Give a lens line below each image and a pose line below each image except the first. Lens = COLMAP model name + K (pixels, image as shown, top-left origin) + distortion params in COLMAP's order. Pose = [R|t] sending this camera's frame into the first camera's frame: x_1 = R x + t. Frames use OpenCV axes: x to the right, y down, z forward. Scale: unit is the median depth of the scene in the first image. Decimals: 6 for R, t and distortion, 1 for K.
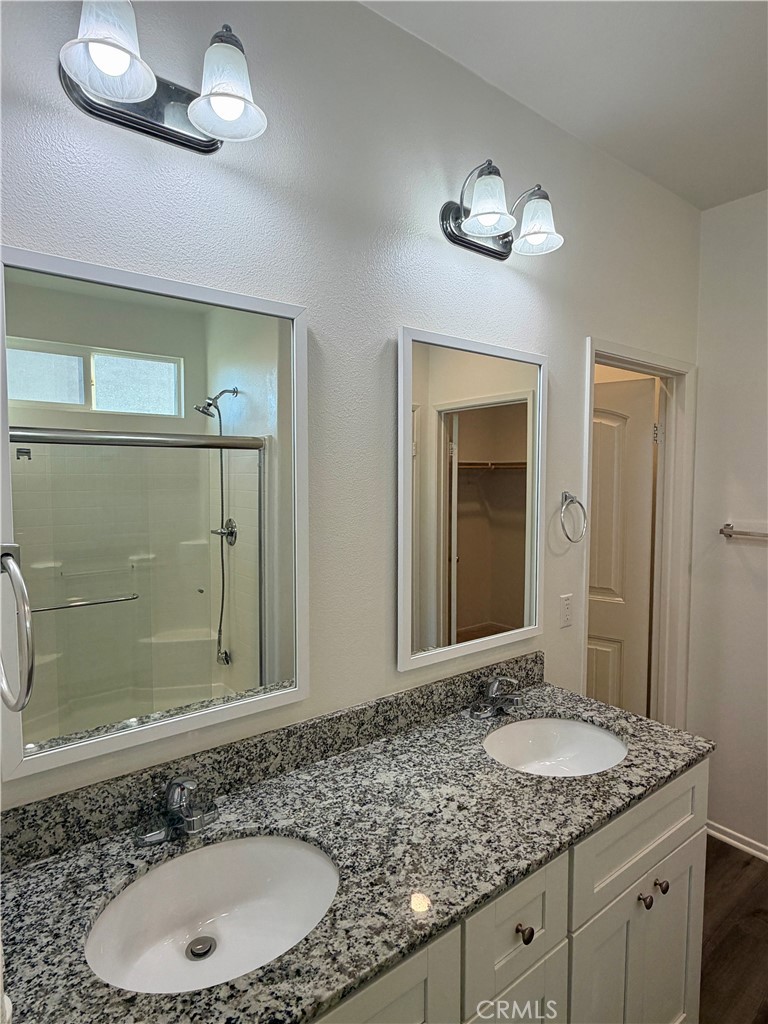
lens RADIAL K [[568.2, 0, 384.7], [0, 568.2, 512.7], [0, 0, 1]] dist [0.001039, 0.000329]
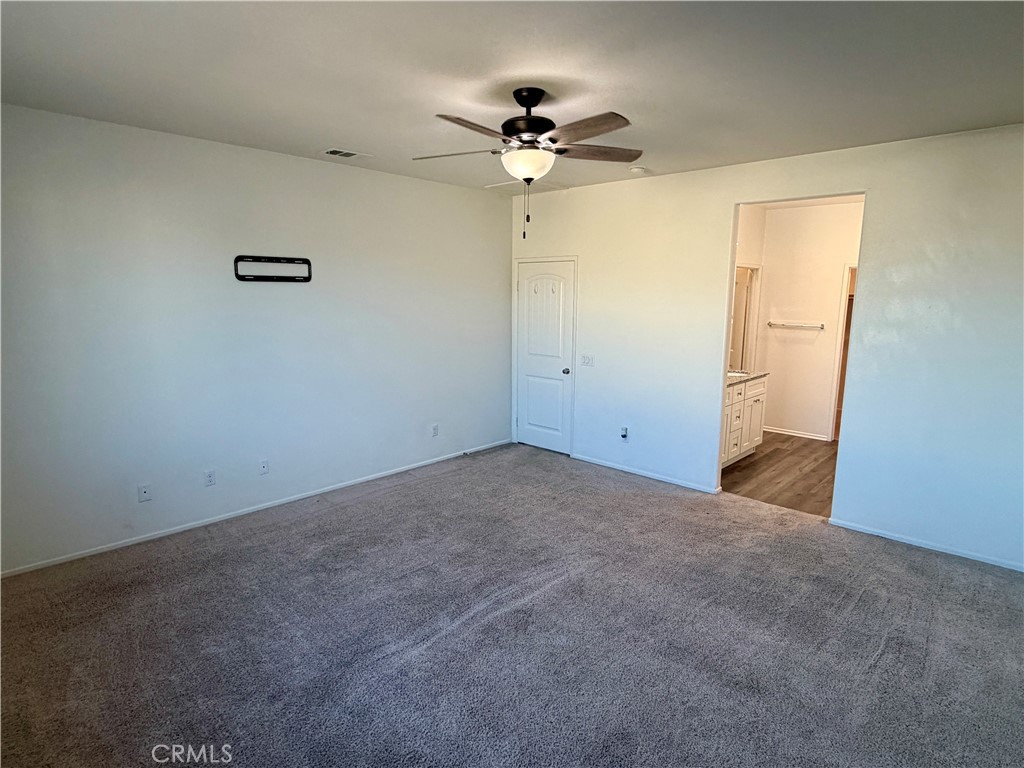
lens RADIAL K [[568.2, 0, 511.4], [0, 568.2, 382.0], [0, 0, 1]] dist [0.001039, 0.000329]
pose [[0.996560, -0.014828, 0.081542, -0.950569], [0.004334, 0.991842, 0.127402, -0.049526], [-0.082766, -0.126610, 0.988494, -1.790328]]
